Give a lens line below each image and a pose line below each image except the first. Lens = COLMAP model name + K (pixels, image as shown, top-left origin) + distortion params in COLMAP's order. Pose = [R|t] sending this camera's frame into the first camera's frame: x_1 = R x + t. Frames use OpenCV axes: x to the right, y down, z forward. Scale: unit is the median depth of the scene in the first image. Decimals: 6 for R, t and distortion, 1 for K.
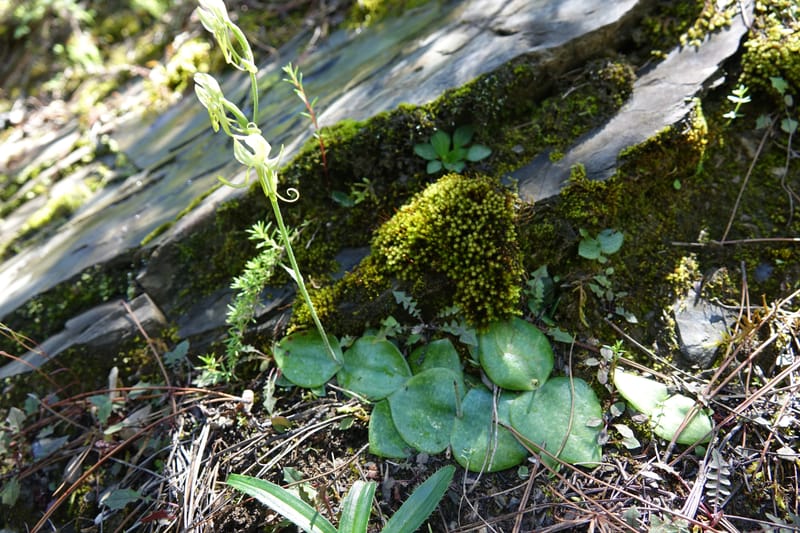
lens RADIAL K [[563.0, 0, 400.0], [0, 563.0, 266.5], [0, 0, 1]] dist [0.002551, -0.001914]
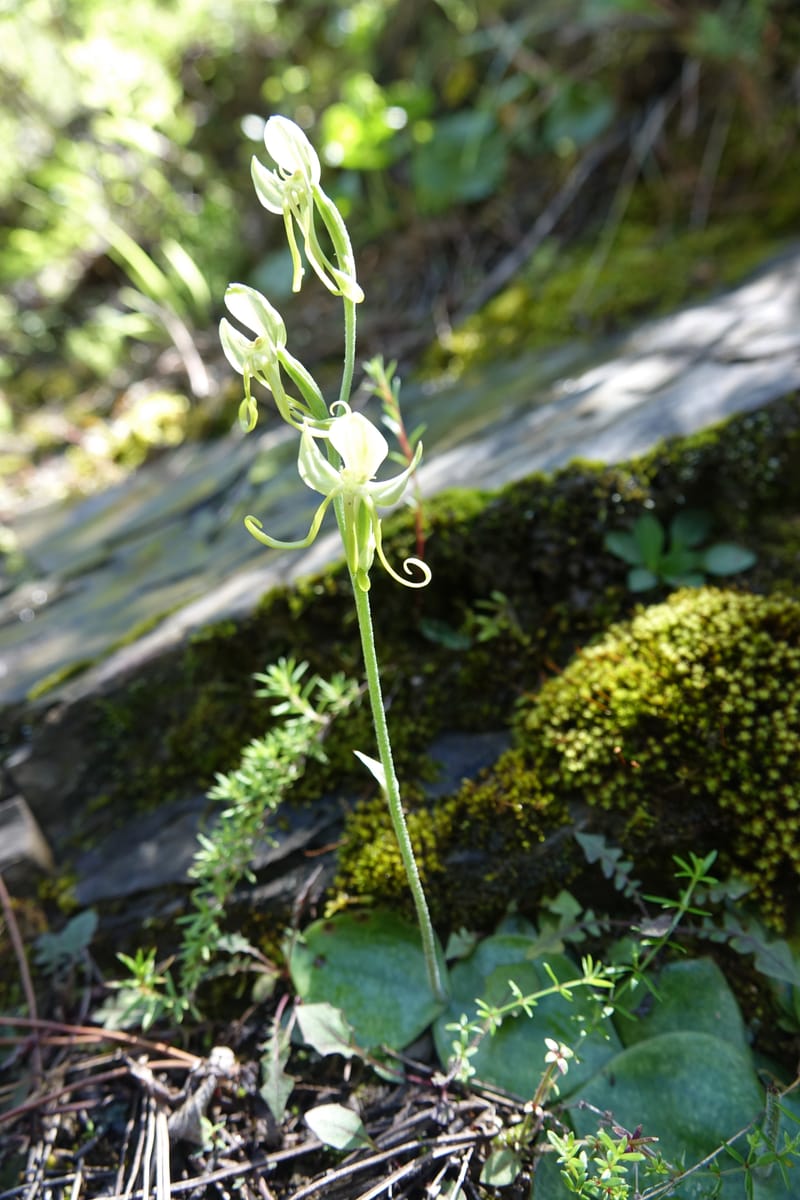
lens RADIAL K [[844.5, 0, 400.0], [0, 844.5, 600.0], [0, 0, 1]] dist [0.002551, -0.001914]
pose [[0.997243, 0.071063, -0.021364, -0.143240], [-0.074059, 0.971187, -0.226518, 0.026178], [0.004652, 0.227476, 0.973773, 0.300121]]
